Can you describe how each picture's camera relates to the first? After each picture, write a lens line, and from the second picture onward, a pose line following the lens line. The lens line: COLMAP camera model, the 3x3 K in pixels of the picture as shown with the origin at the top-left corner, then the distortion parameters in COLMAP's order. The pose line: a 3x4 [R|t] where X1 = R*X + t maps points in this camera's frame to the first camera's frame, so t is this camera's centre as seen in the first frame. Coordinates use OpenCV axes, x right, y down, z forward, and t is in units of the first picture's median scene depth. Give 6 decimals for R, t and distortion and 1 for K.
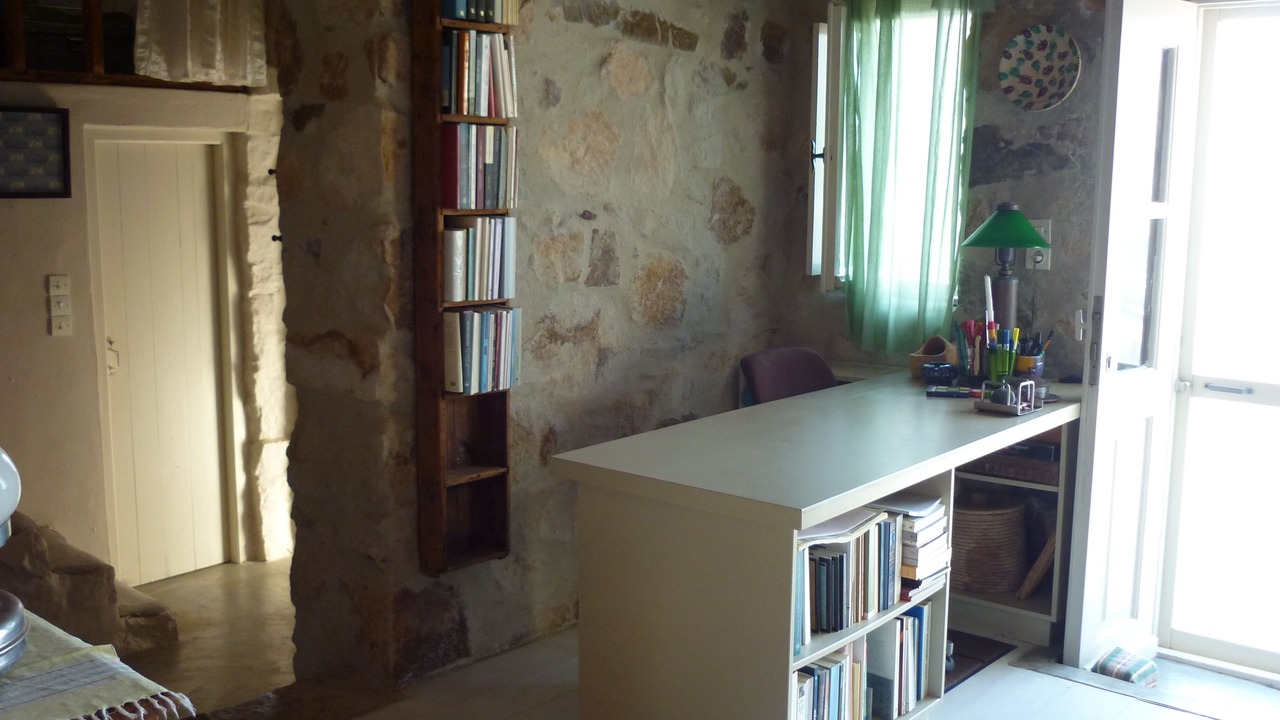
lens RADIAL K [[1252.8, 0, 643.0], [0, 1252.8, 358.0], [0, 0, 1]] dist [-0.079094, 0.000000]
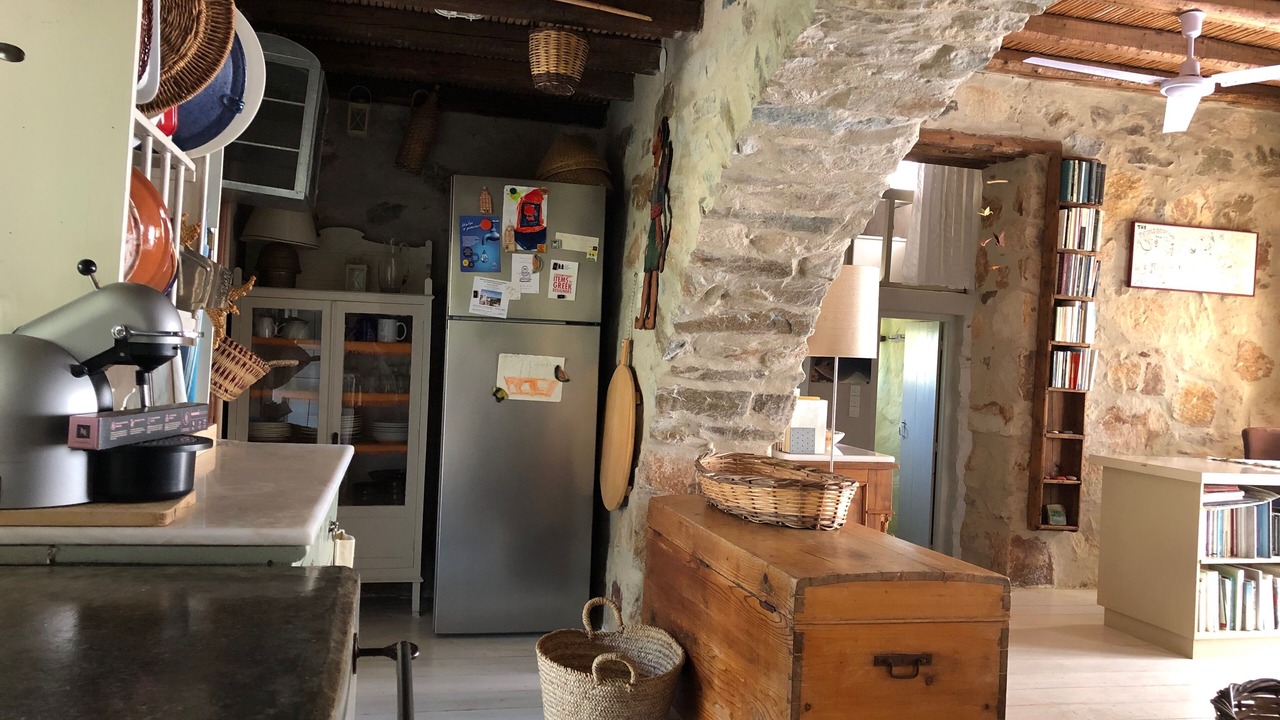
lens RADIAL K [[1002.3, 0, 676.1], [0, 1002.3, 346.6], [0, 0, 1]] dist [0.037229, -0.008255]
pose [[0.829786, 0.034483, -0.557015, 0.208417], [-0.131980, 0.981903, -0.135824, 0.163161], [0.542251, 0.186220, 0.819320, -0.567264]]
